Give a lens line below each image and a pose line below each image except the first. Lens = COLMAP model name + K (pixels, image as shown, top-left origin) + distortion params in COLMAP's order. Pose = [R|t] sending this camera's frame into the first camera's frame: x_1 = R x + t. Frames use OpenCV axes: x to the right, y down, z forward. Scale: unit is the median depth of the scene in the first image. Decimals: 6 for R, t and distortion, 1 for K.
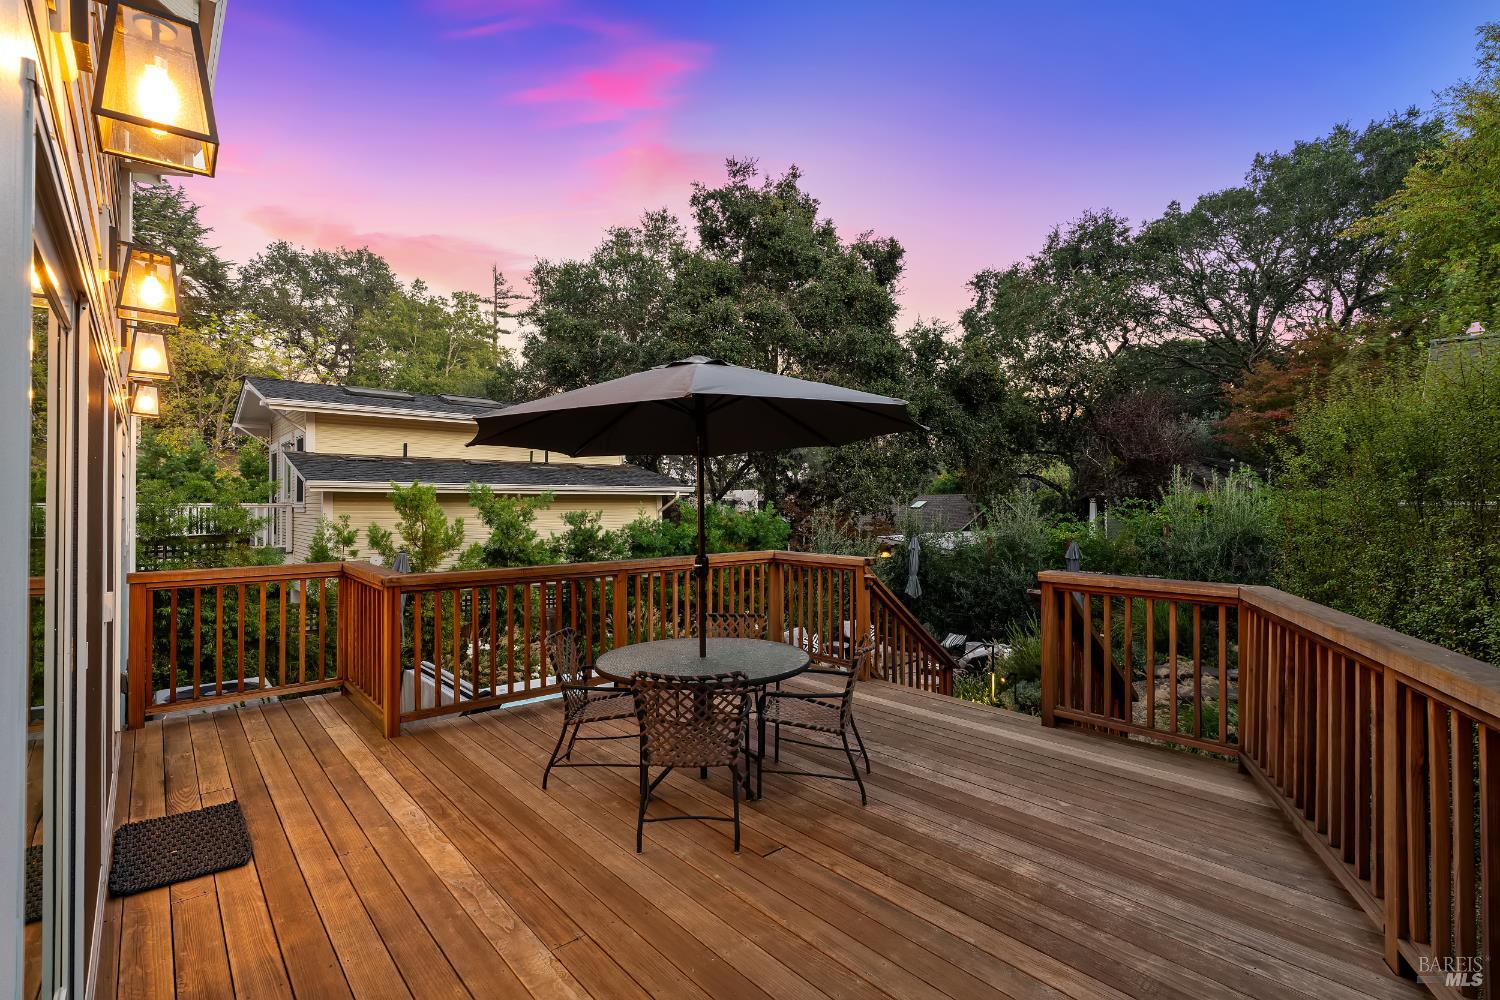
lens RADIAL K [[696.7, 0, 750.5], [0, 696.7, 496.4], [0, 0, 1]] dist [0.000892, 0.000481]
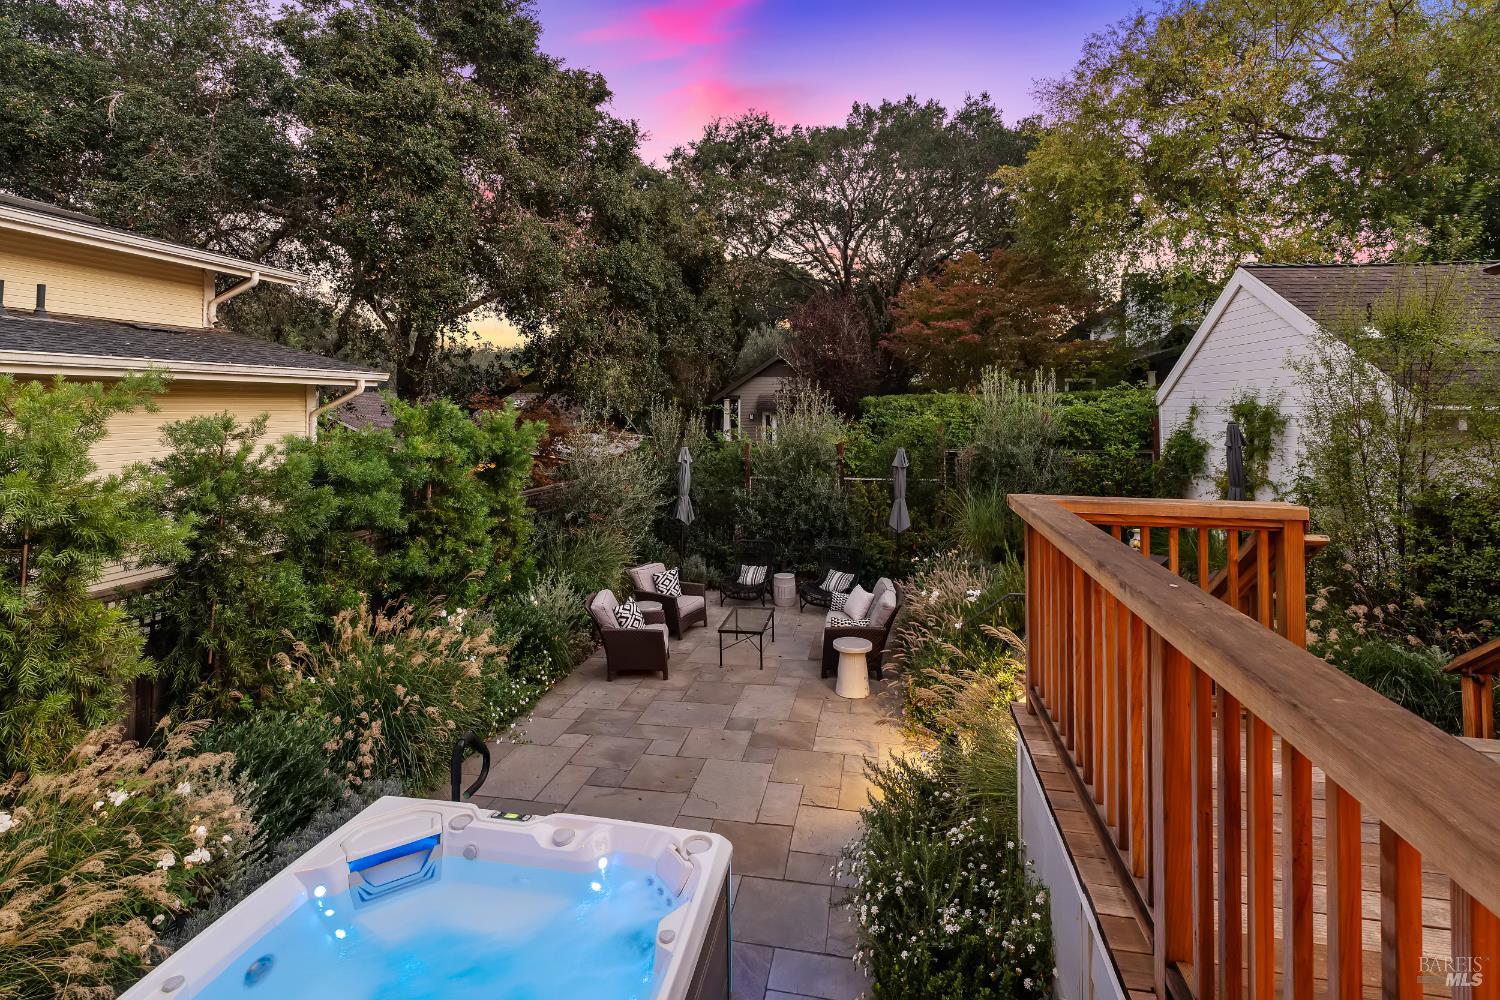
lens RADIAL K [[707.9, 0, 751.0], [0, 707.9, 381.8], [0, 0, 1]] dist [-0.002602, 0.000047]
pose [[0.785067, 0.024844, 0.618912, -0.202333], [-0.011068, 0.999598, -0.026086, 0.005545], [-0.619312, 0.013629, 0.785027, 0.329865]]
